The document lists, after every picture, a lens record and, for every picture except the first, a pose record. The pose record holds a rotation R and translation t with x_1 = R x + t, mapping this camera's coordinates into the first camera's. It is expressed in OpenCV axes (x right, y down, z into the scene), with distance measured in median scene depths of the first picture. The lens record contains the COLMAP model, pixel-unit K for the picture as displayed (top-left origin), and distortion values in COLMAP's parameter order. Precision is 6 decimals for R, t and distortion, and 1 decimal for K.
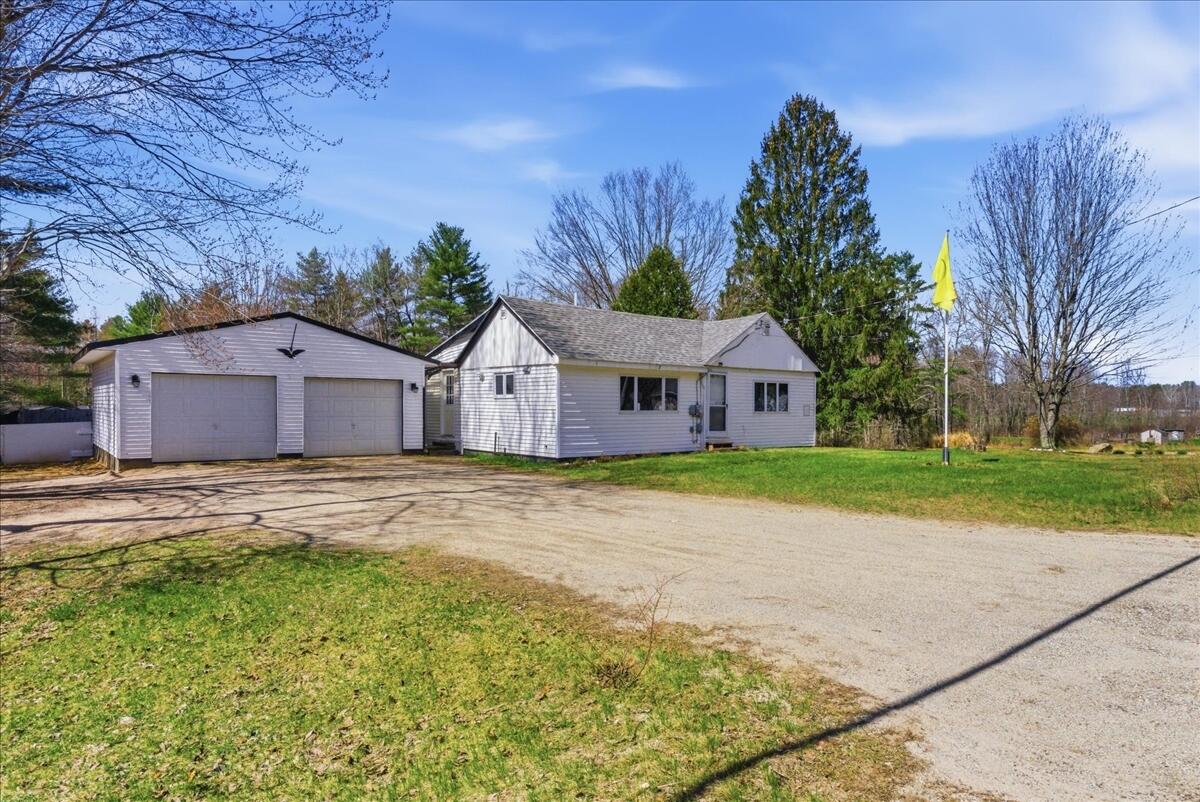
lens RADIAL K [[704.0, 0, 600.7], [0, 704.0, 406.6], [0, 0, 1]] dist [0.023262, 0.000327]
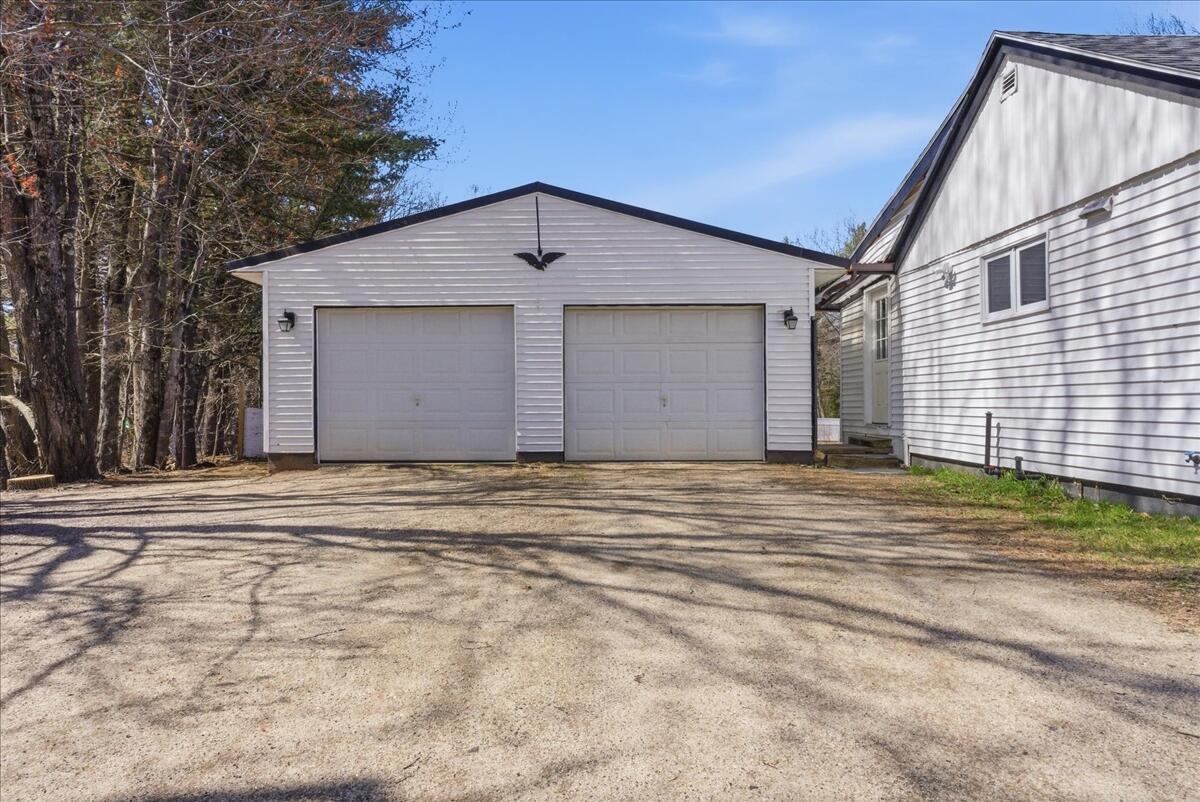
lens RADIAL K [[704.0, 0, 600.7], [0, 704.0, 406.6], [0, 0, 1]] dist [0.023262, 0.000327]
pose [[0.782626, -0.009325, -0.622422, -0.075712], [0.011339, 0.999935, -0.000723, 0.031114], [0.622389, -0.006492, 0.782681, 0.580418]]
